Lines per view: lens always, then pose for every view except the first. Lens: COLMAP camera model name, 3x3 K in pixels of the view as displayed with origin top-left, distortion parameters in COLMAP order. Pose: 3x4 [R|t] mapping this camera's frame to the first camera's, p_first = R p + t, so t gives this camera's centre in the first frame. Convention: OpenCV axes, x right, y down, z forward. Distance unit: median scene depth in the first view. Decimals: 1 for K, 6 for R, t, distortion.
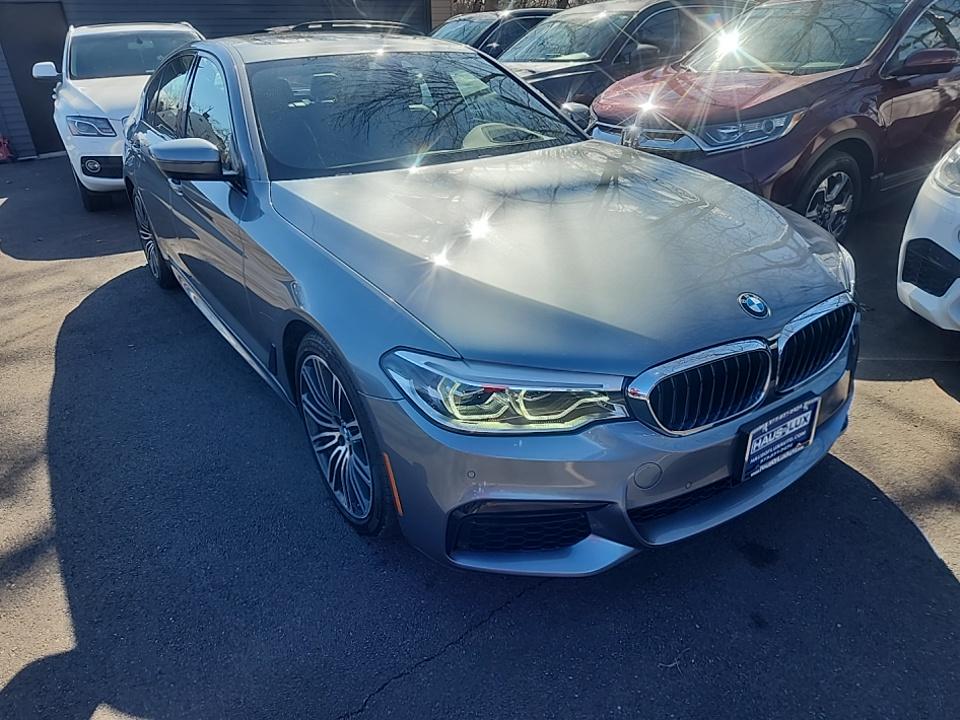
lens RADIAL K [[713.6, 0, 480.0], [0, 713.6, 360.0], [0, 0, 1]] dist [0.083952, -0.089674]
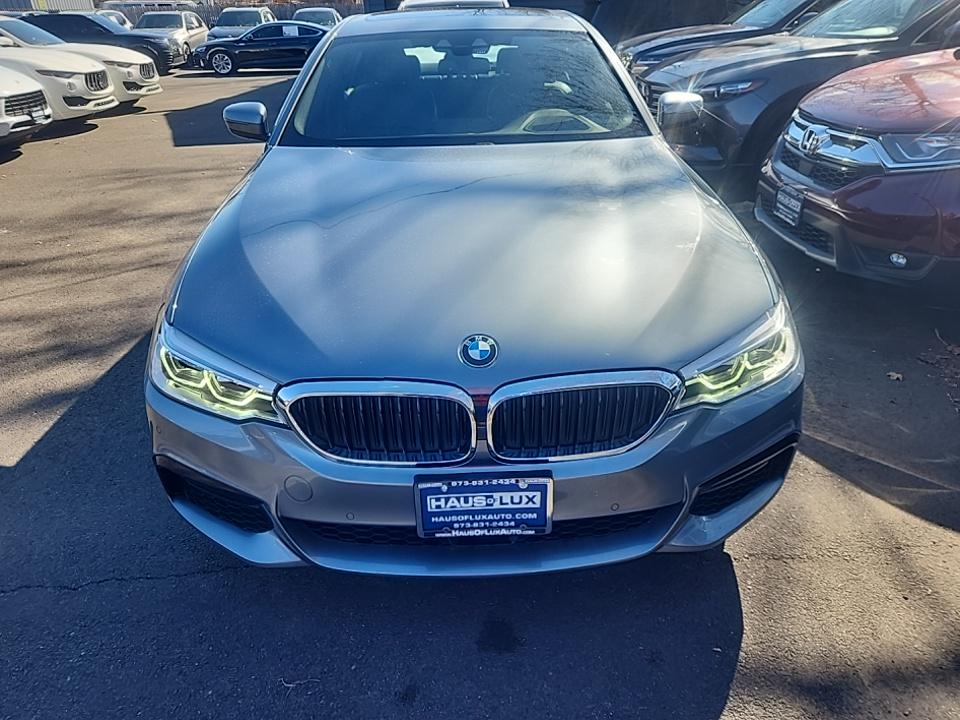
lens RADIAL K [[713.6, 0, 480.0], [0, 713.6, 360.0], [0, 0, 1]] dist [0.083952, -0.089674]
pose [[0.823304, 0.257904, -0.505625, 0.762933], [-0.237743, 0.965592, 0.105405, -0.143019], [0.515412, 0.033428, 0.856290, 0.259757]]
